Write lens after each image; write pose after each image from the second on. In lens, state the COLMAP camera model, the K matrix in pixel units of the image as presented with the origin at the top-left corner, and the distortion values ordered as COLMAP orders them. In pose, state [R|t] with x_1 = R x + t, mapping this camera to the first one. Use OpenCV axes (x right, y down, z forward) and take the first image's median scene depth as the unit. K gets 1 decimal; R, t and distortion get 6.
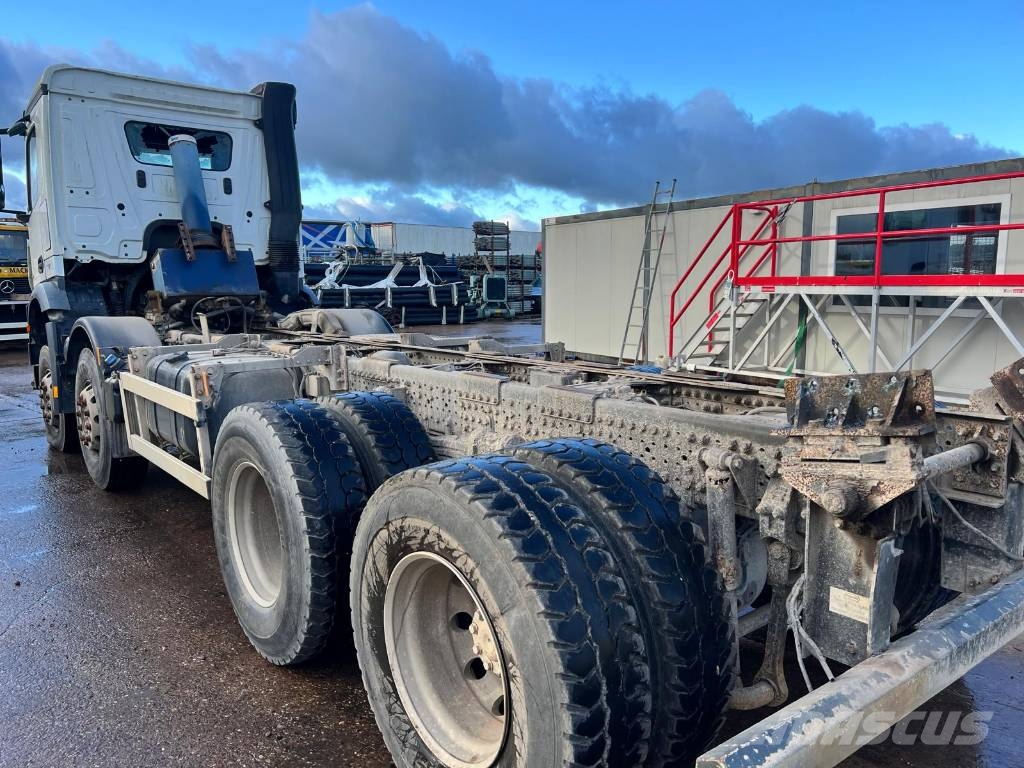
lens RADIAL K [[769.0, 0, 508.1], [0, 769.0, 389.9], [0, 0, 1]] dist [0.058807, -0.069780]
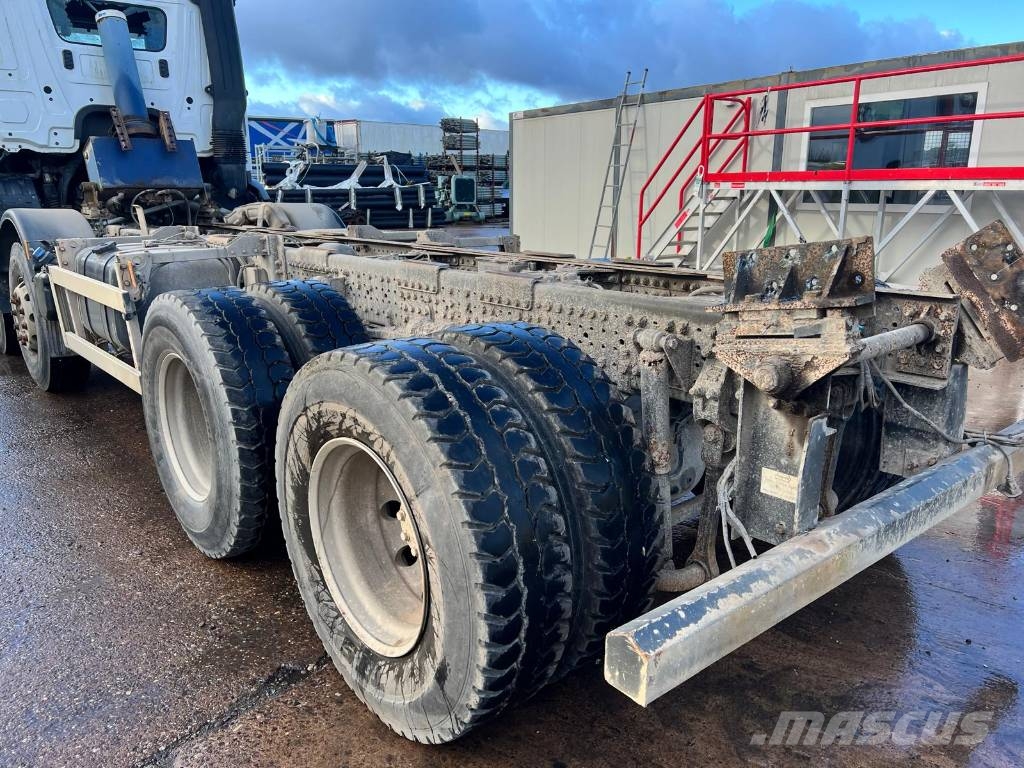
lens RADIAL K [[770.8, 0, 504.6], [0, 770.8, 391.6], [0, 0, 1]] dist [0.054852, -0.065713]
pose [[0.999582, -0.006615, 0.028151, 0.019810], [0.003201, 0.992812, 0.119645, 0.012365], [-0.028740, -0.119505, 0.992418, 0.016491]]
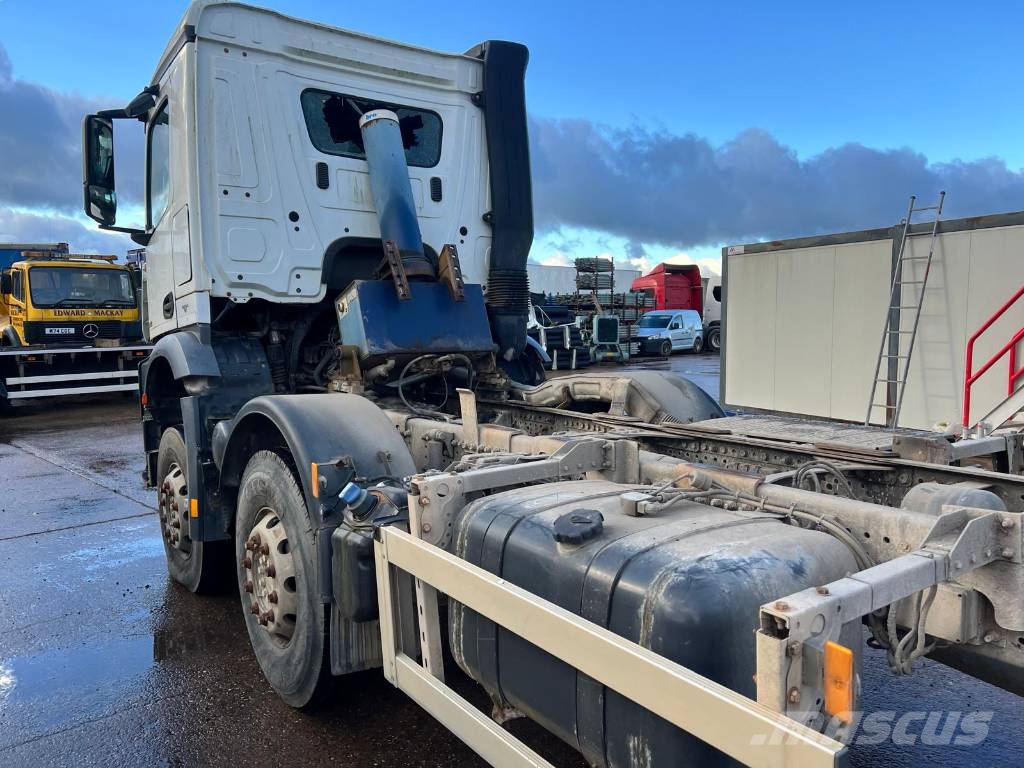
lens RADIAL K [[769.0, 0, 508.1], [0, 769.0, 389.9], [0, 0, 1]] dist [0.058807, -0.069780]
pose [[0.997907, 0.003872, -0.064548, -0.278224], [-0.007155, 0.998688, -0.050699, -0.059432], [0.064267, 0.051055, 0.996626, 0.374364]]
